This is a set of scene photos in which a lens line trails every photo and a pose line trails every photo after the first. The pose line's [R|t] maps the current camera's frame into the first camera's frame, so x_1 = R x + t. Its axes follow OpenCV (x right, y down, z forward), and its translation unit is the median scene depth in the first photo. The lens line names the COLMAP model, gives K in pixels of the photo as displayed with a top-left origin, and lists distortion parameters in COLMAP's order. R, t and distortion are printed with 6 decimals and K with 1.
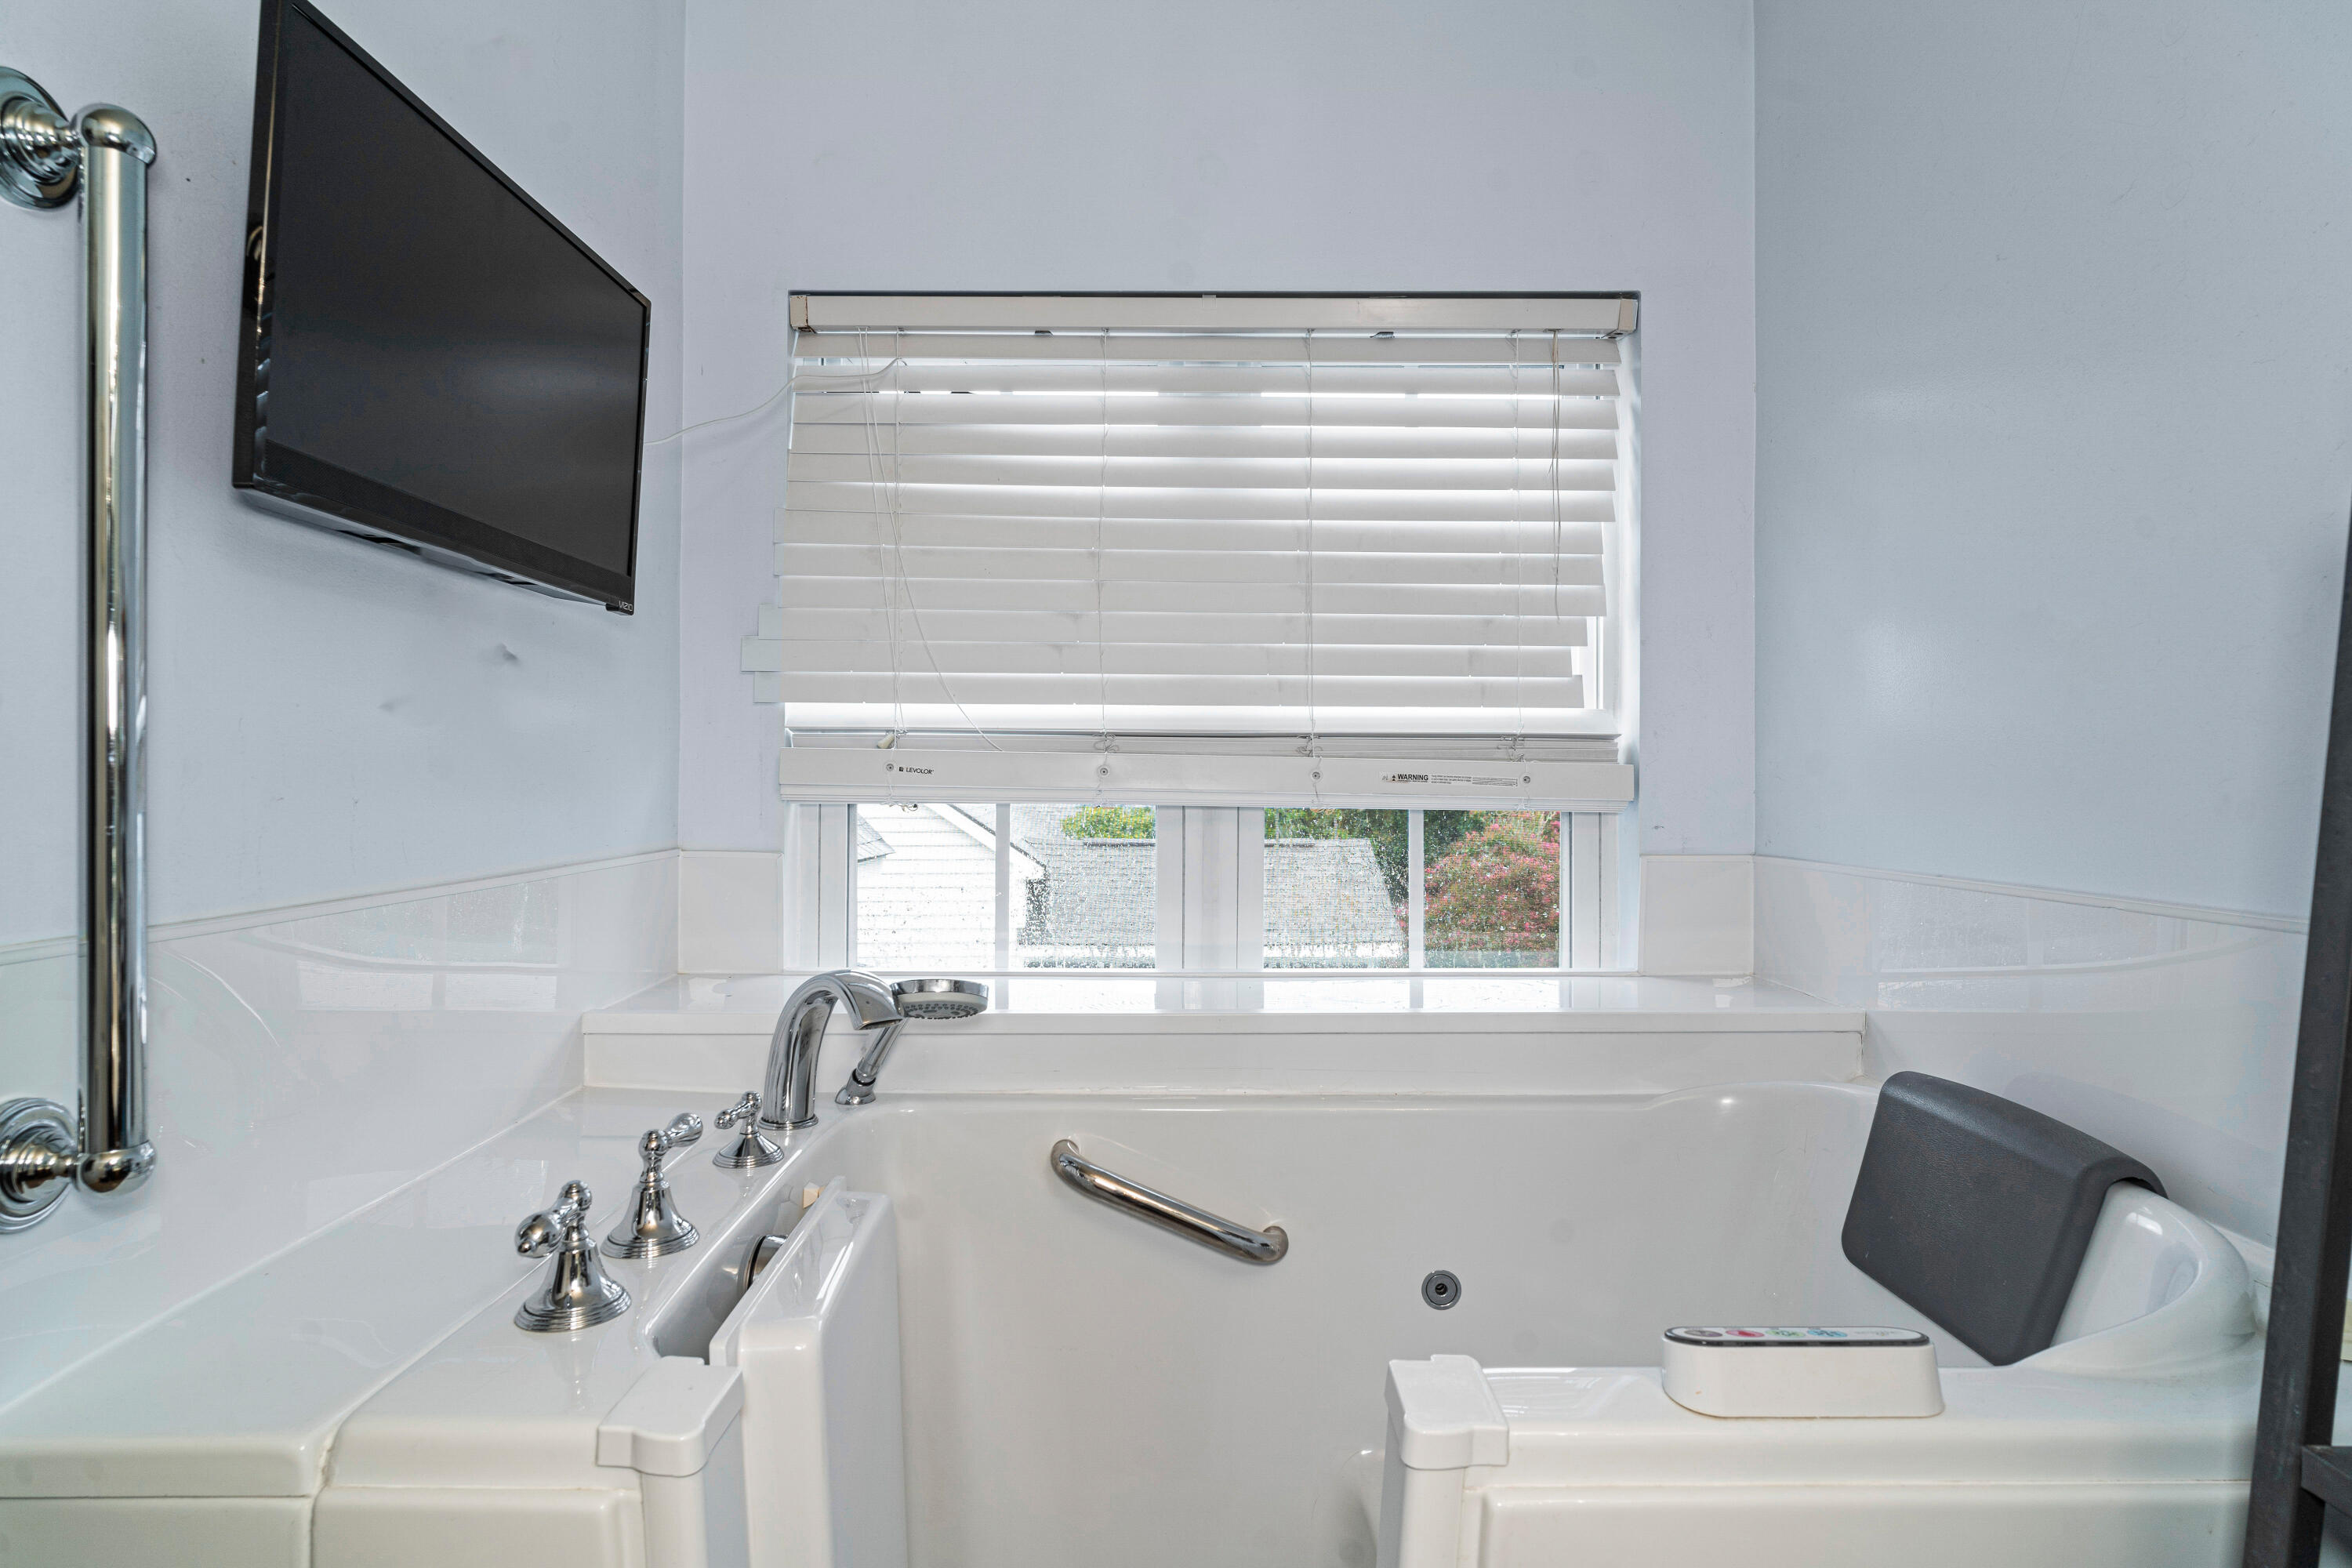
lens RADIAL K [[1257.8, 0, 1177.8], [0, 1257.8, 766.0], [0, 0, 1]] dist [-0.005173, -0.002837]
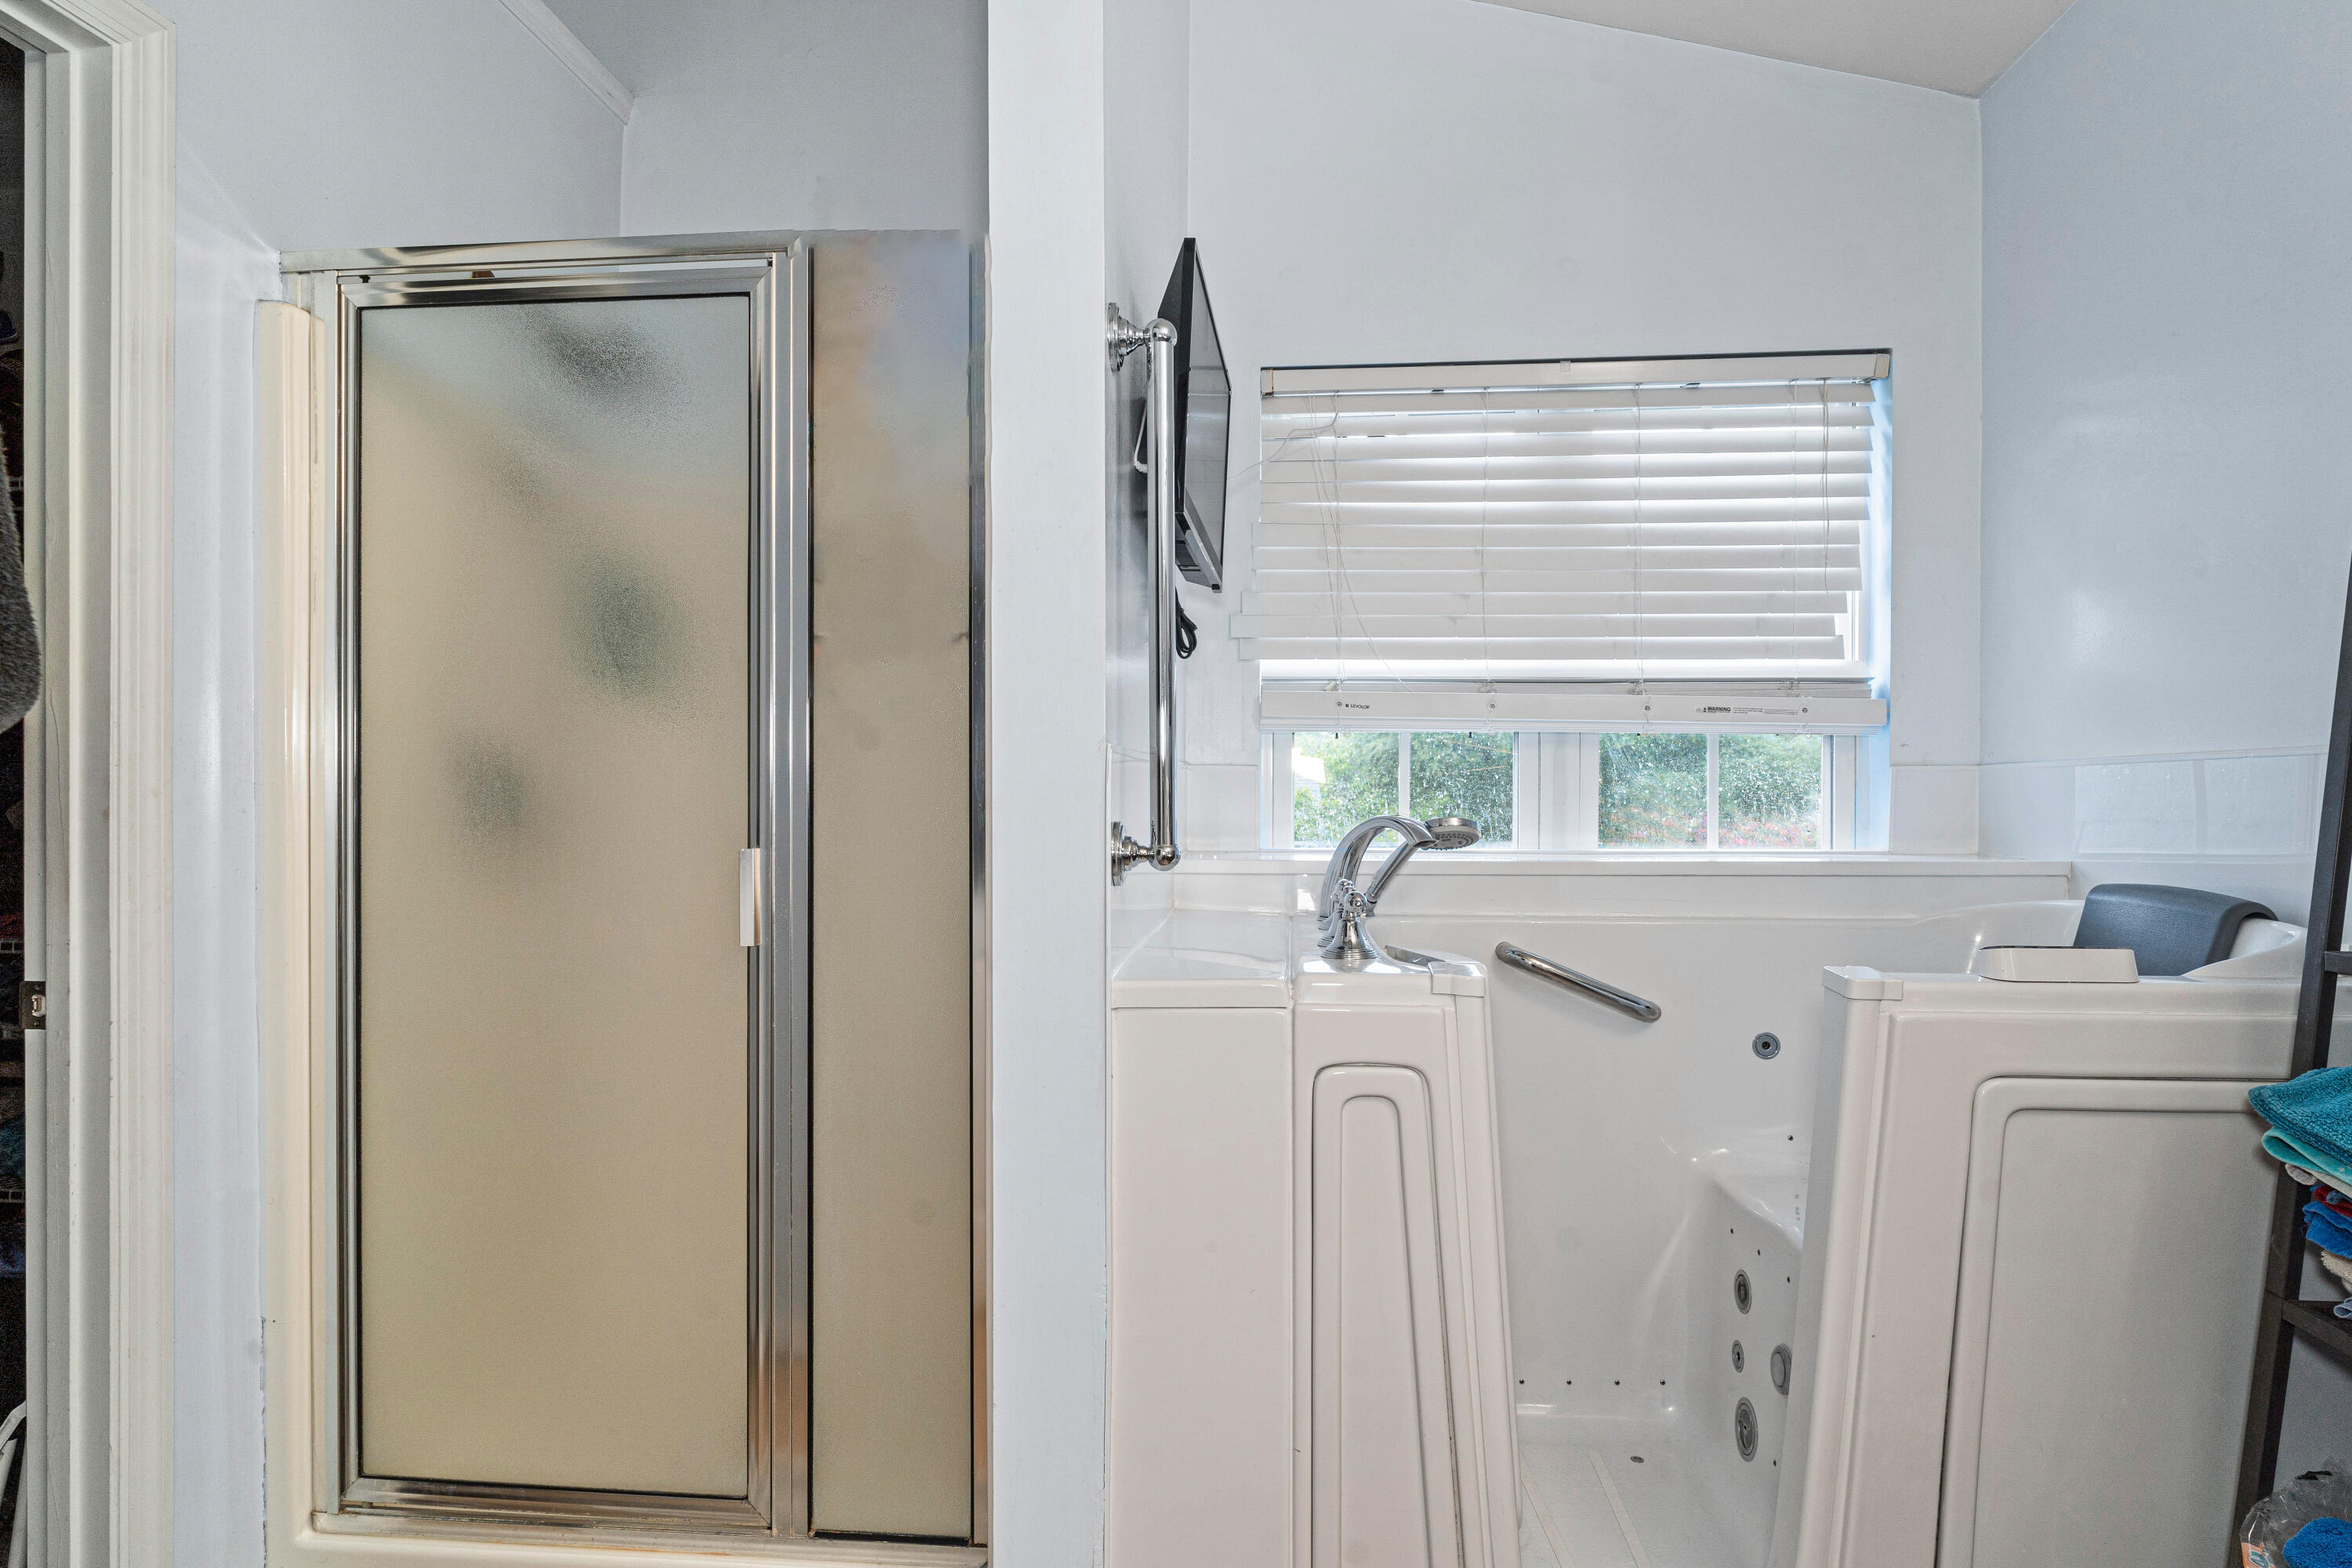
lens RADIAL K [[1257.8, 0, 1173.3], [0, 1257.8, 801.5], [0, 0, 1]] dist [-0.005173, -0.002837]
pose [[0.995639, -0.000843, -0.093283, -0.272386], [0.002243, 0.999886, 0.014911, 0.086092], [0.093260, -0.015055, 0.995528, -0.415945]]
